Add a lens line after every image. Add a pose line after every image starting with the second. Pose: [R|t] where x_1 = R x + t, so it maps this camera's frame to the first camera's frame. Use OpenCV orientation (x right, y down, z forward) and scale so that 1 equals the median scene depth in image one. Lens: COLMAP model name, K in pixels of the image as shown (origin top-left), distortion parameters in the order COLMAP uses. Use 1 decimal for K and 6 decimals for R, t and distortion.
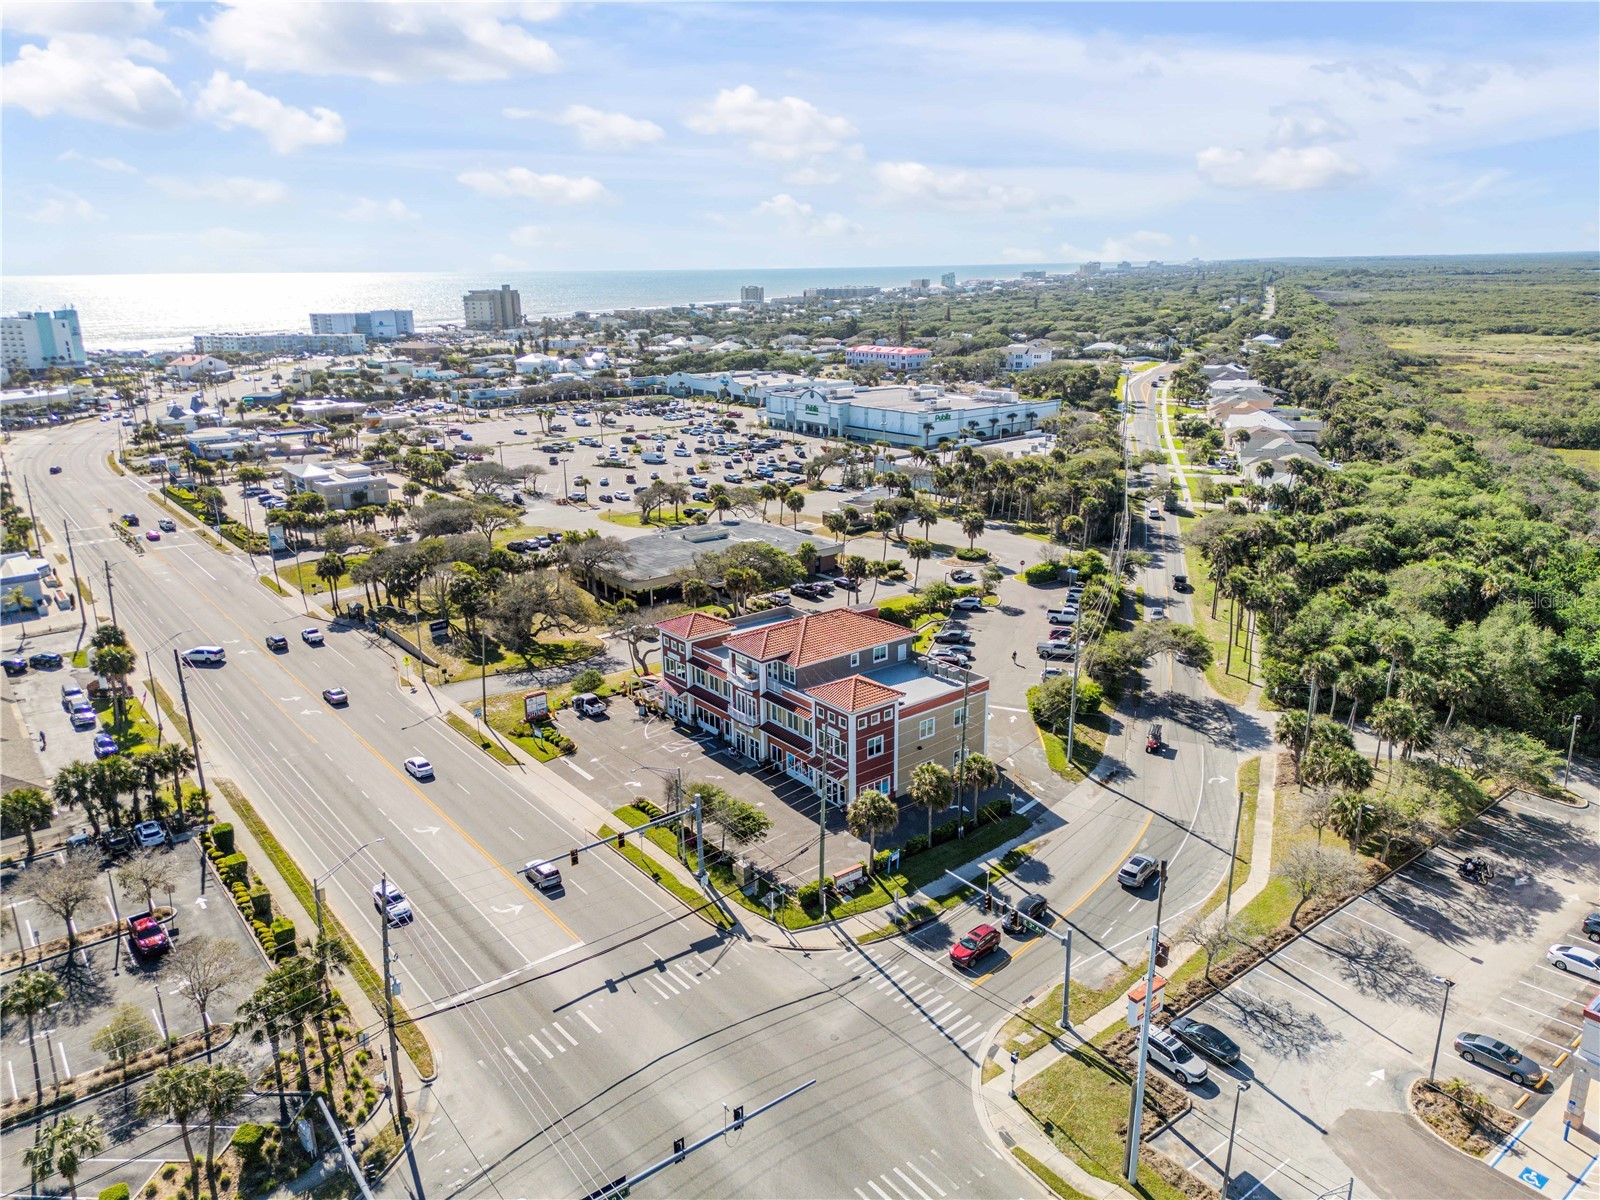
lens RADIAL K [[1118.9, 0, 800.4], [0, 1118.9, 602.4], [0, 0, 1]] dist [0.086824, -0.091659]
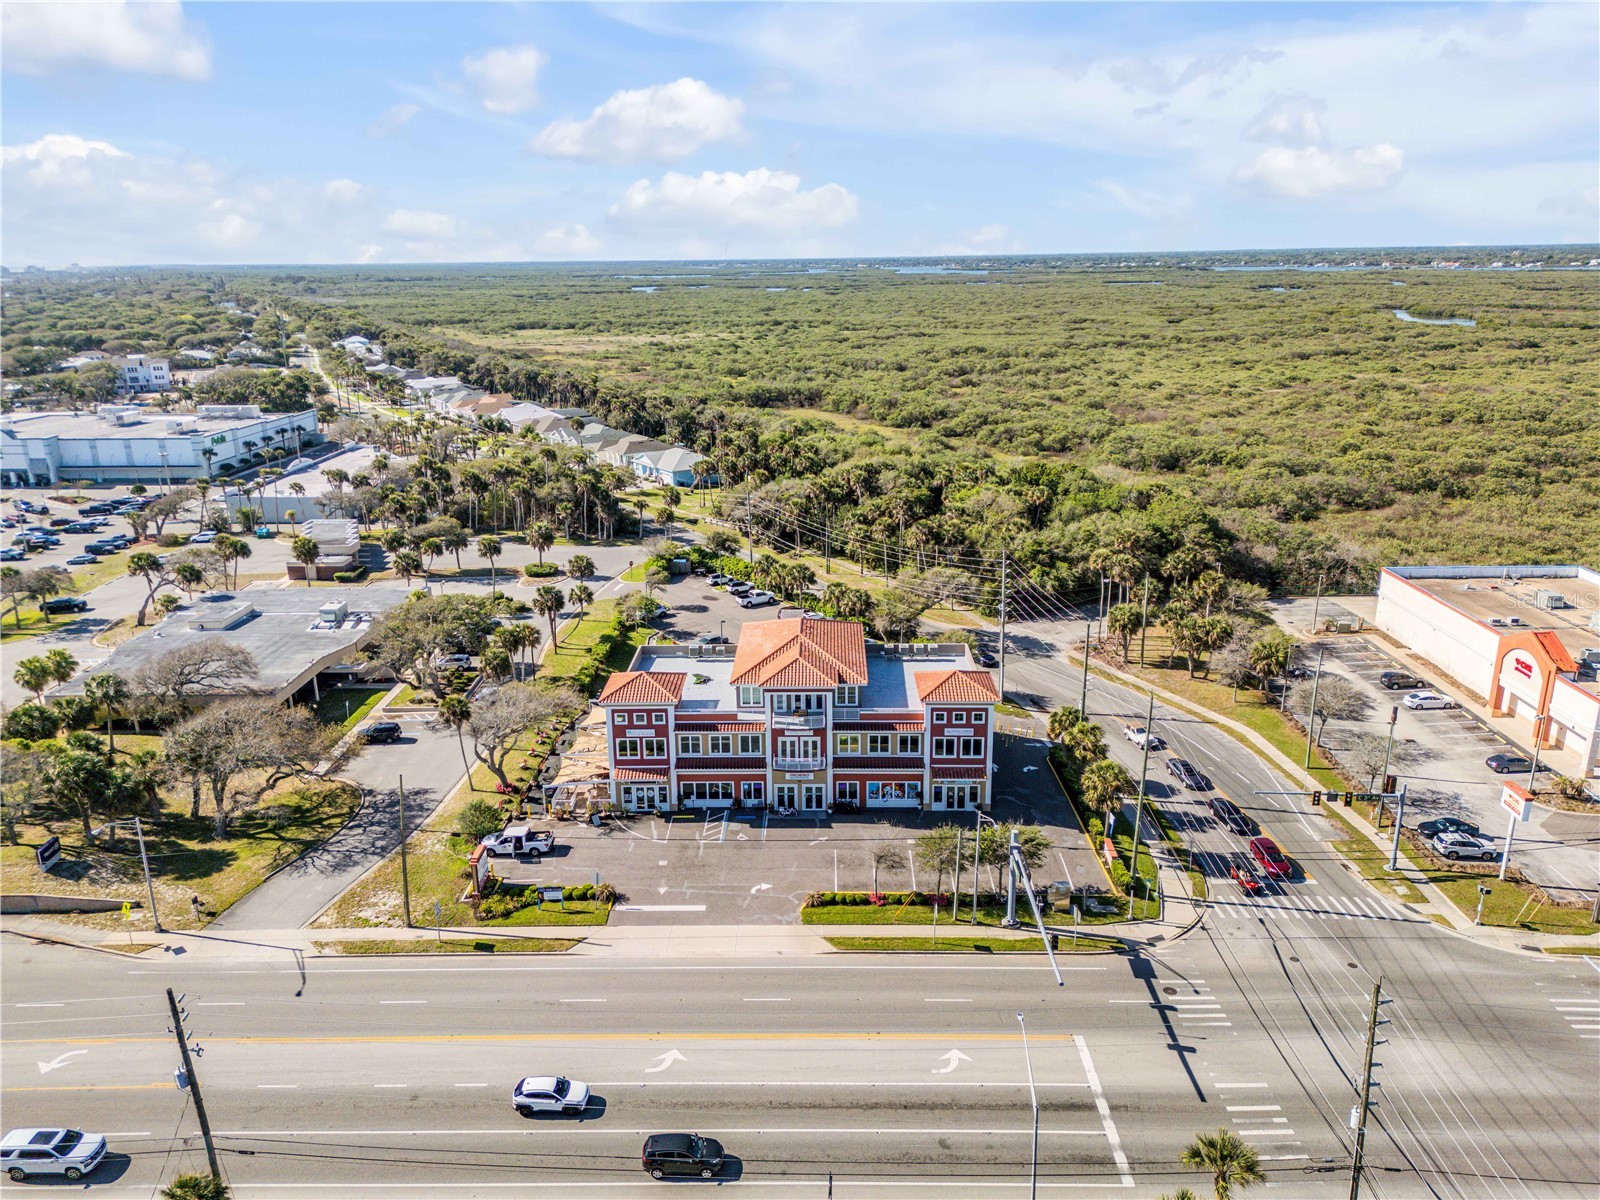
lens RADIAL K [[1118.9, 0, 801.1], [0, 1118.9, 591.7], [0, 0, 1]] dist [0.086824, -0.091659]
pose [[0.636869, -0.213635, 0.740782, -0.515521], [0.224781, 0.970549, 0.086648, -0.076802], [-0.737476, 0.111329, 0.666134, 0.337991]]
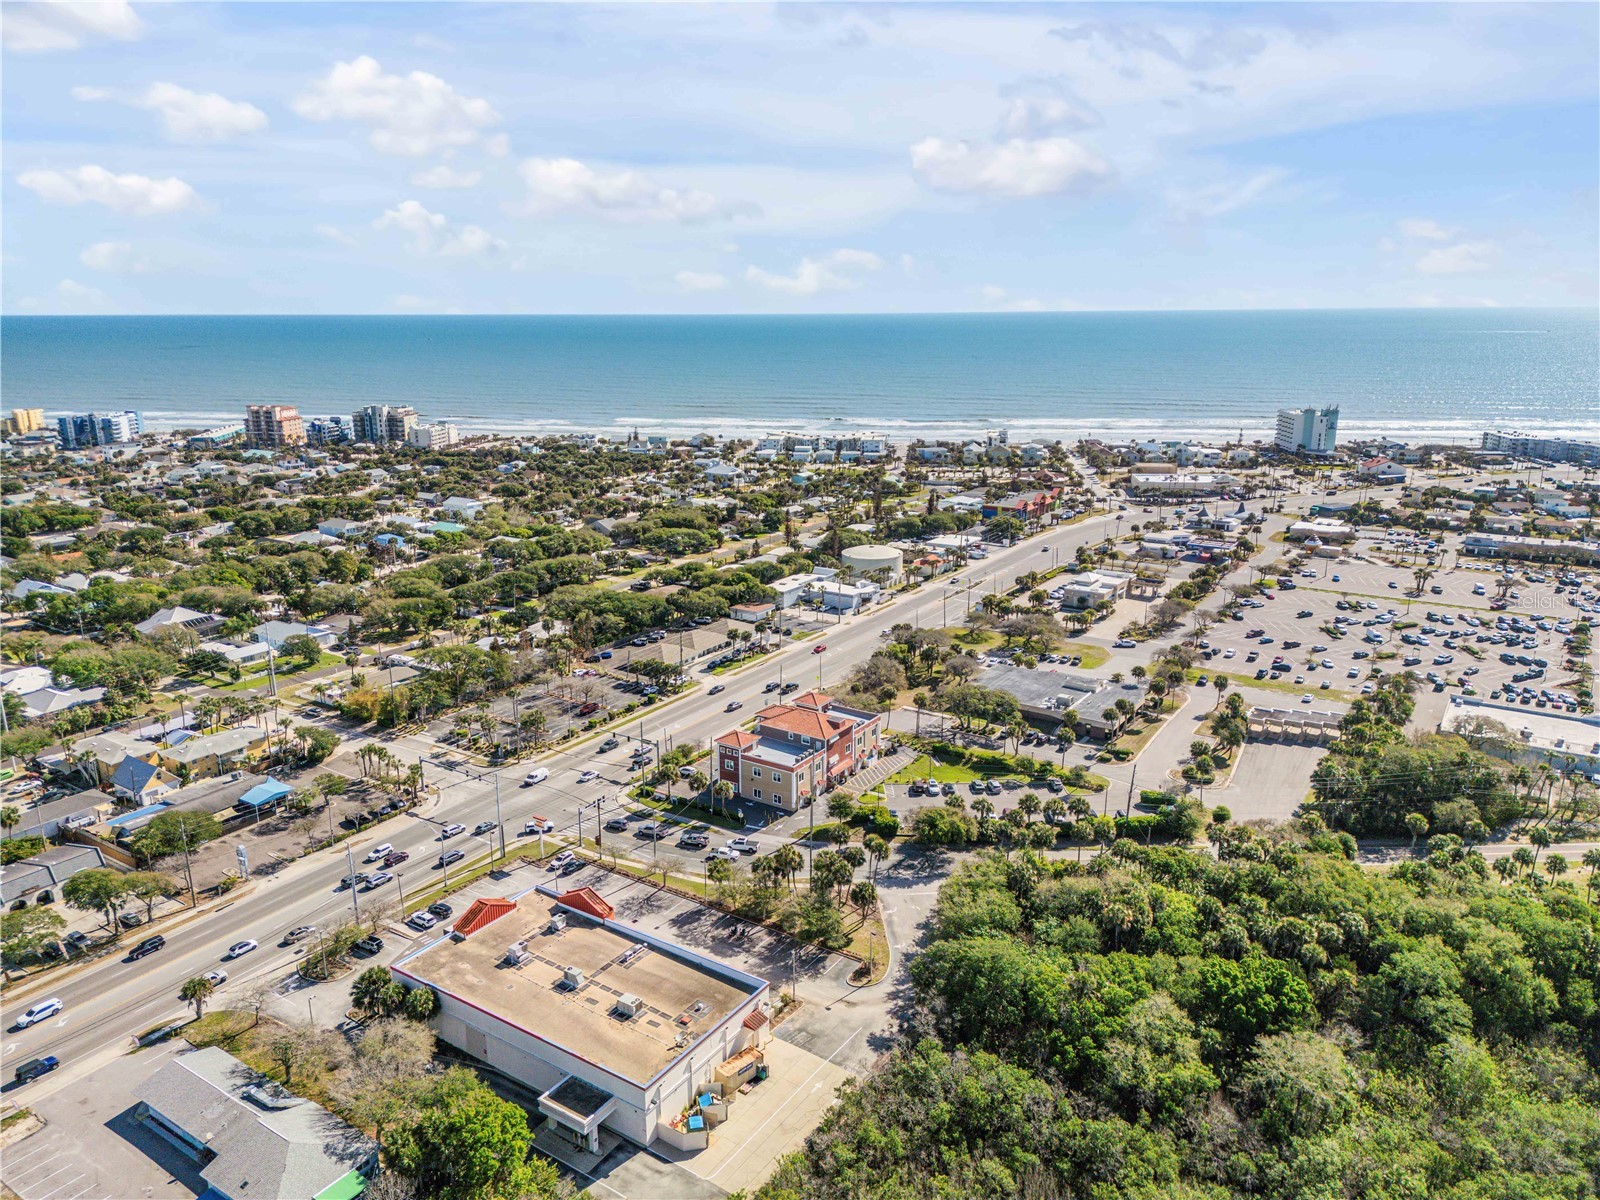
lens RADIAL K [[1118.9, 0, 802.4], [0, 1118.9, 596.5], [0, 0, 1]] dist [0.086824, -0.091659]
pose [[0.310596, 0.248689, -0.917433, 1.424822], [-0.274041, 0.947615, 0.164094, -0.402278], [0.910182, 0.200447, 0.362476, 0.212286]]
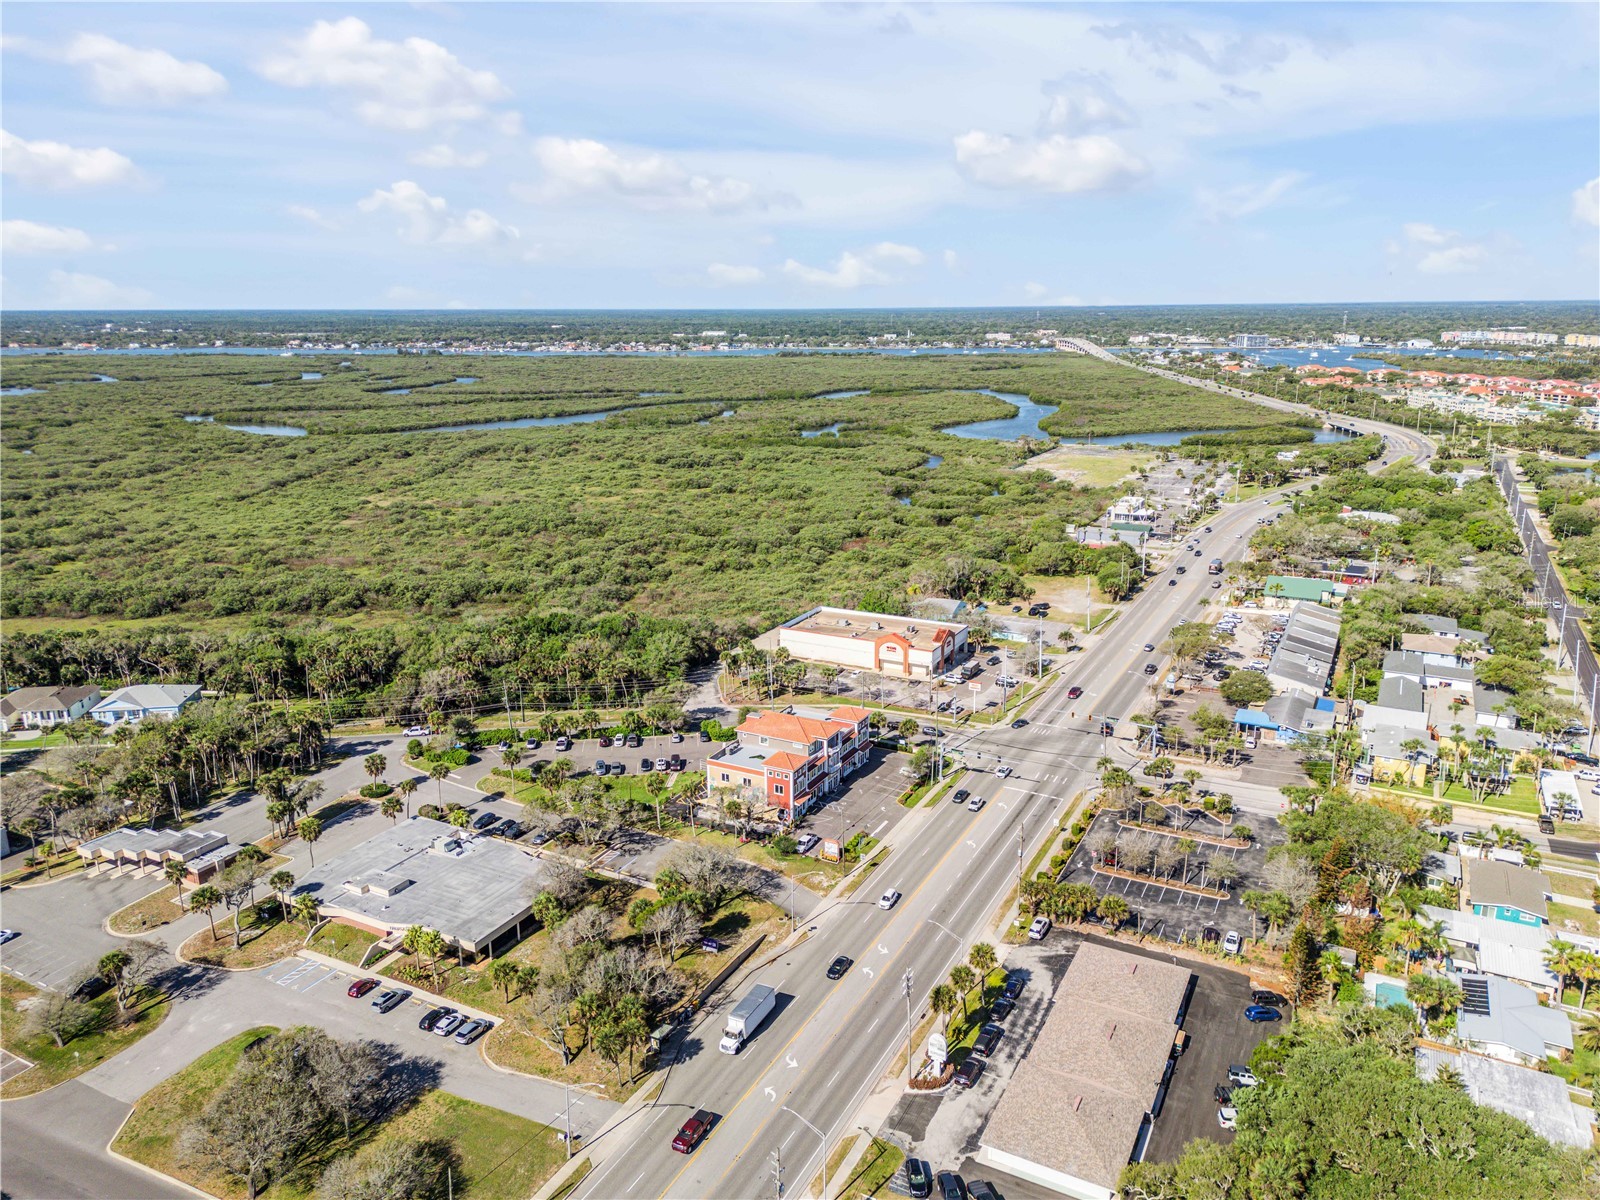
lens RADIAL K [[1118.9, 0, 790.1], [0, 1118.9, 598.0], [0, 0, 1]] dist [0.086824, -0.091659]
pose [[-0.392126, -0.215191, 0.894388, -1.312459], [0.278298, 0.898945, 0.338302, -0.648675], [-0.876805, 0.381563, -0.292613, 1.203289]]
